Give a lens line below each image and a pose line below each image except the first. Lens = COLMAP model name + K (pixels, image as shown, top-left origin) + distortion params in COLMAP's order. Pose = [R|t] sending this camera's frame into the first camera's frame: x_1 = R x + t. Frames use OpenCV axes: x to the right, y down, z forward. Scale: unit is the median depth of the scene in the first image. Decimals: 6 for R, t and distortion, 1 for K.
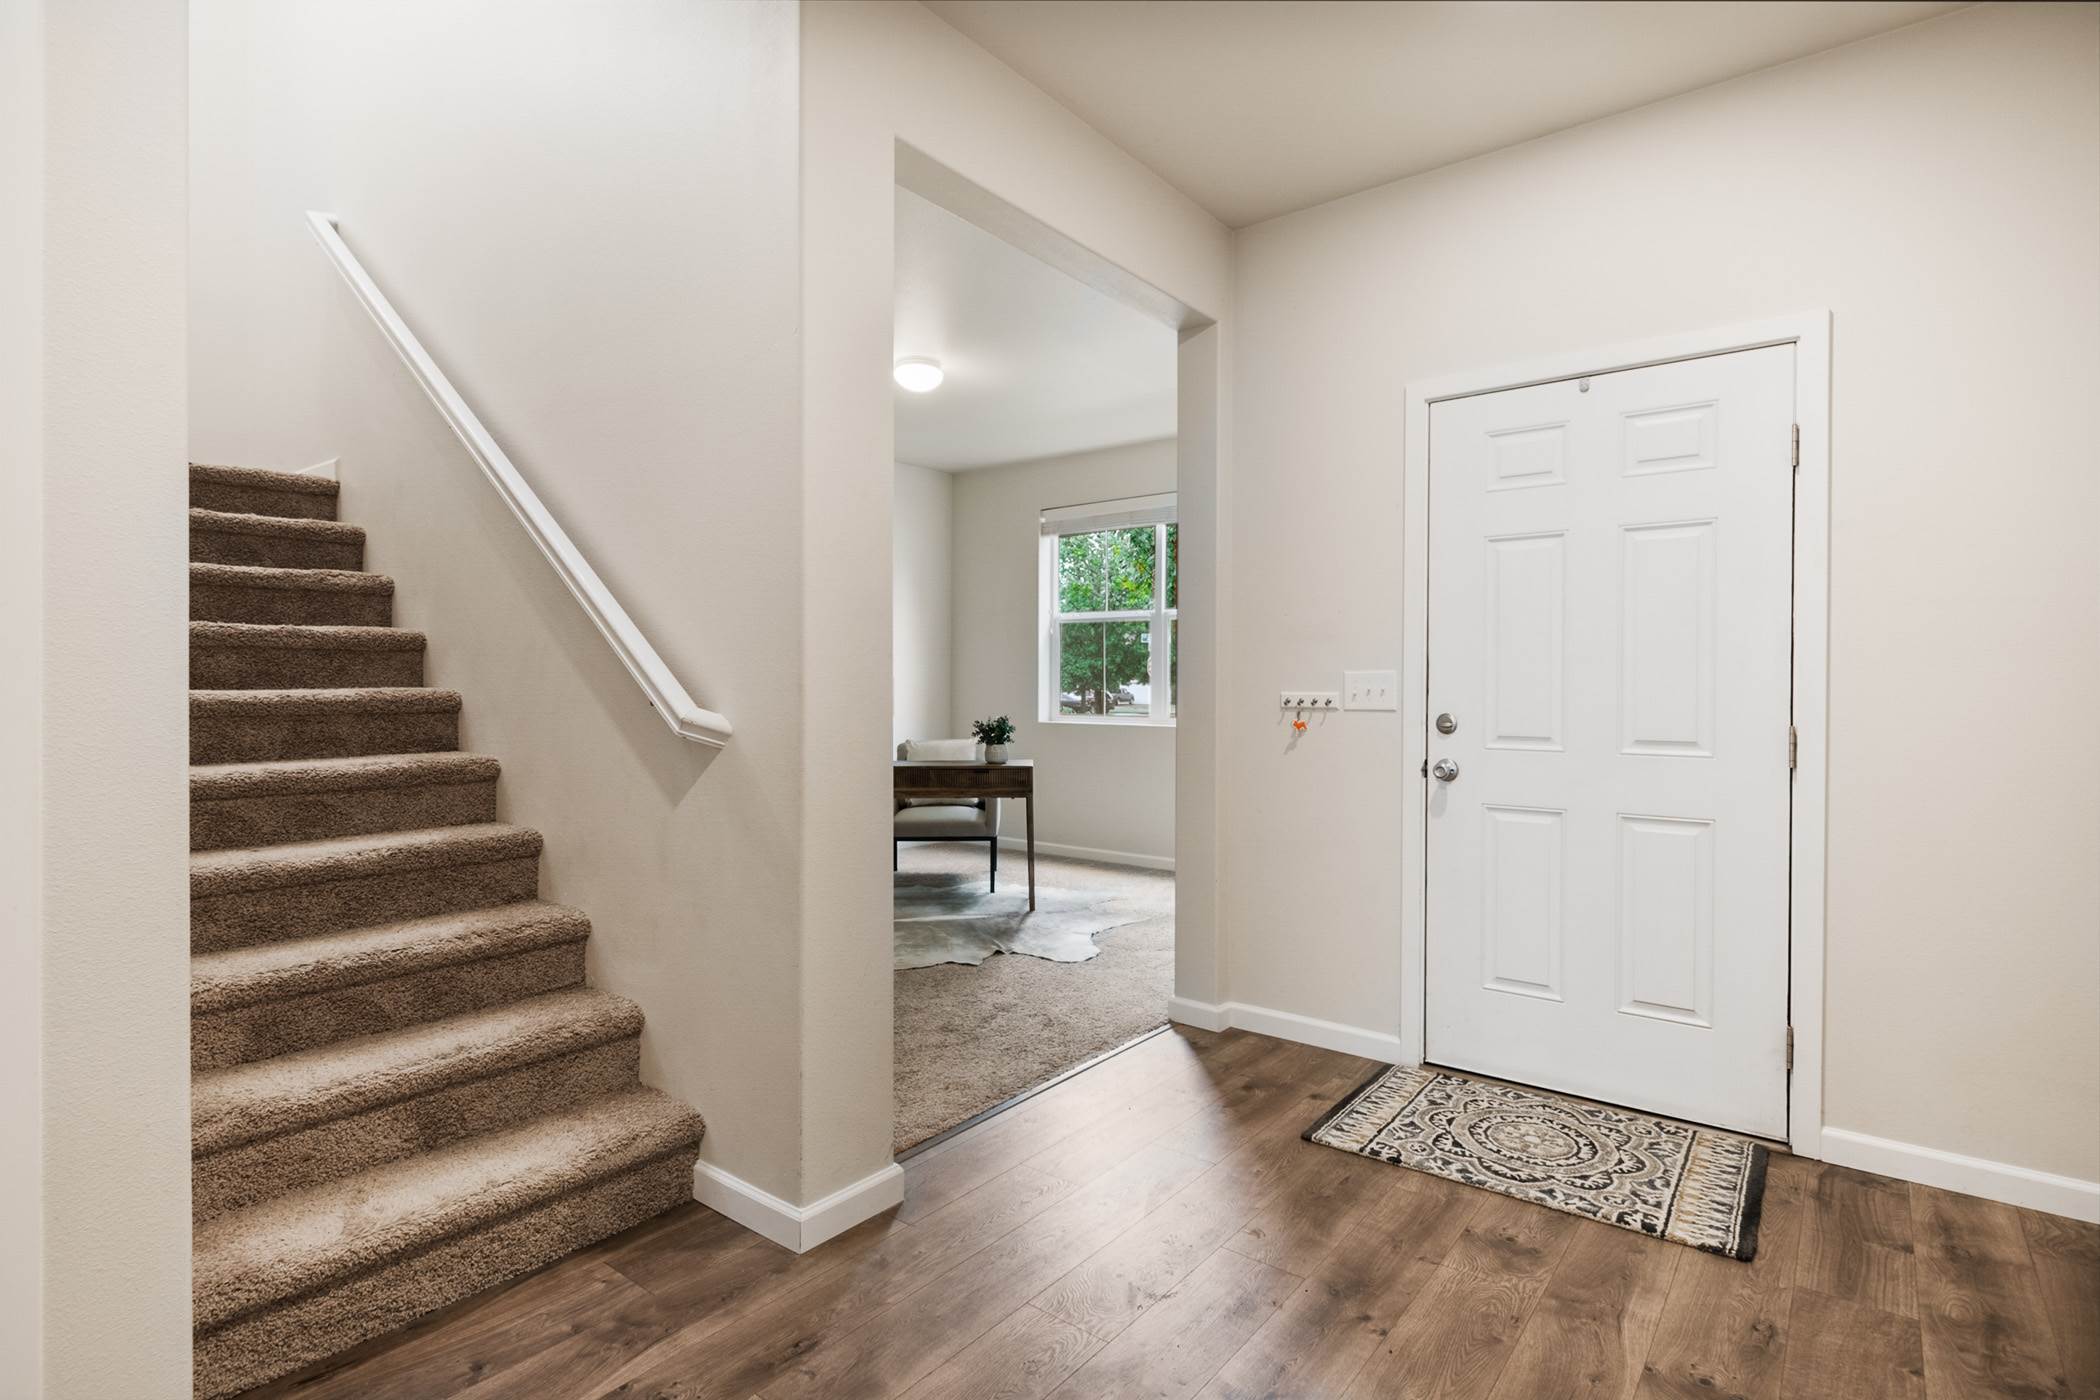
lens RADIAL K [[1028.2, 0, 1050.0], [0, 1028.2, 700.0], [0, 0, 1]] dist [0.000932, 0.000190]
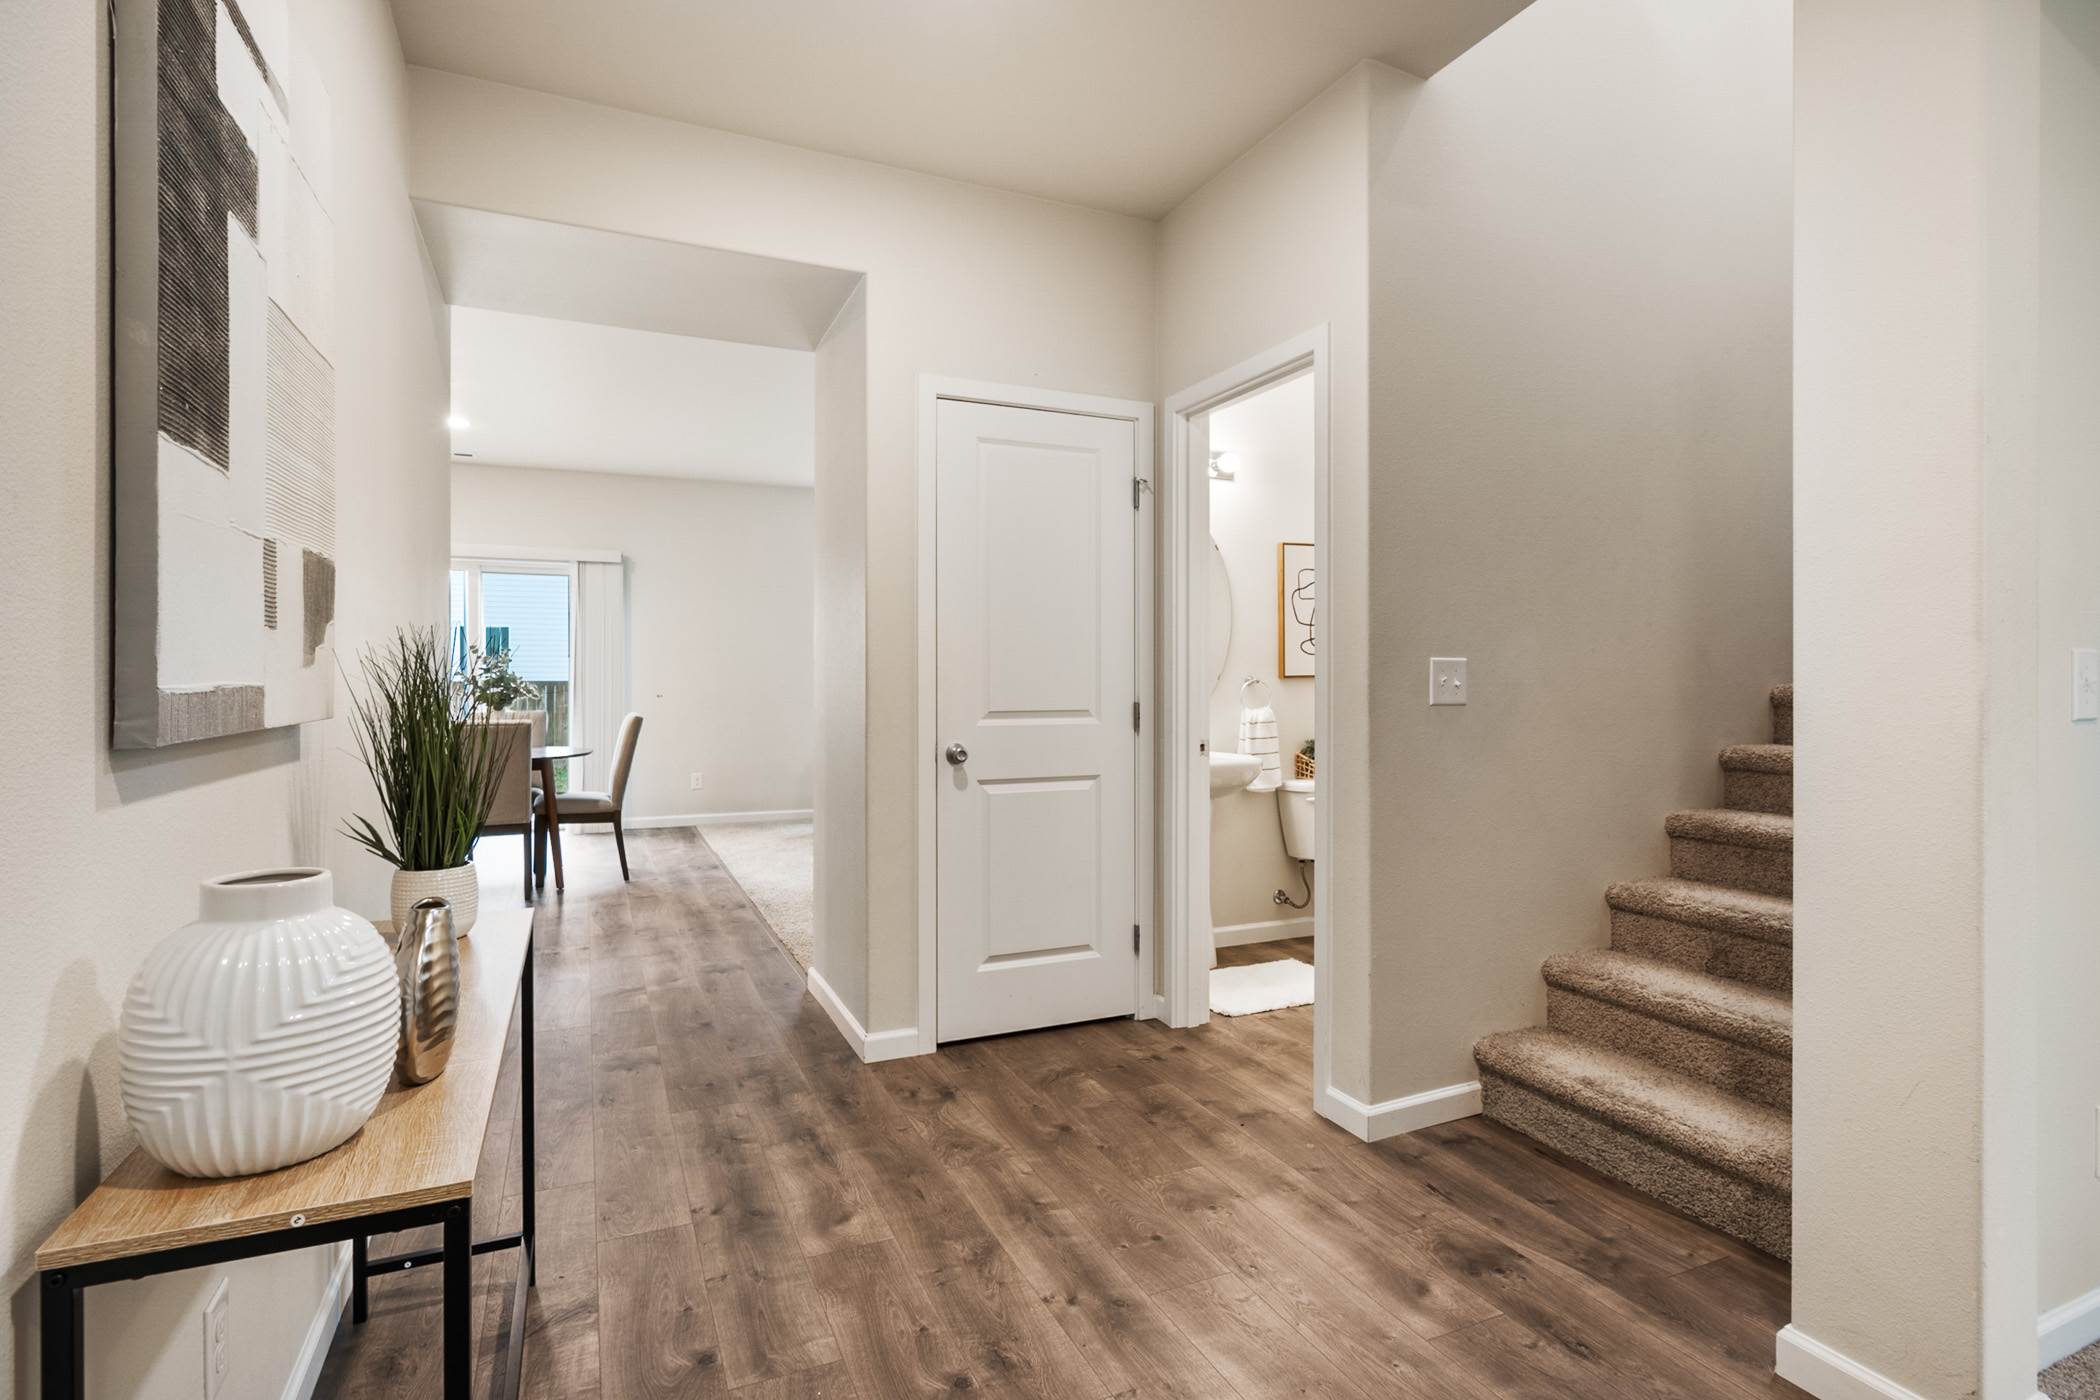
lens RADIAL K [[1028.2, 0, 1050.0], [0, 1028.2, 700.0], [0, 0, 1]] dist [0.000932, 0.000190]
pose [[-0.466670, 0.005850, -0.884412, 0.357007], [-0.008588, 0.999901, 0.011145, 0.000691], [0.884390, 0.012796, -0.466574, 0.415088]]
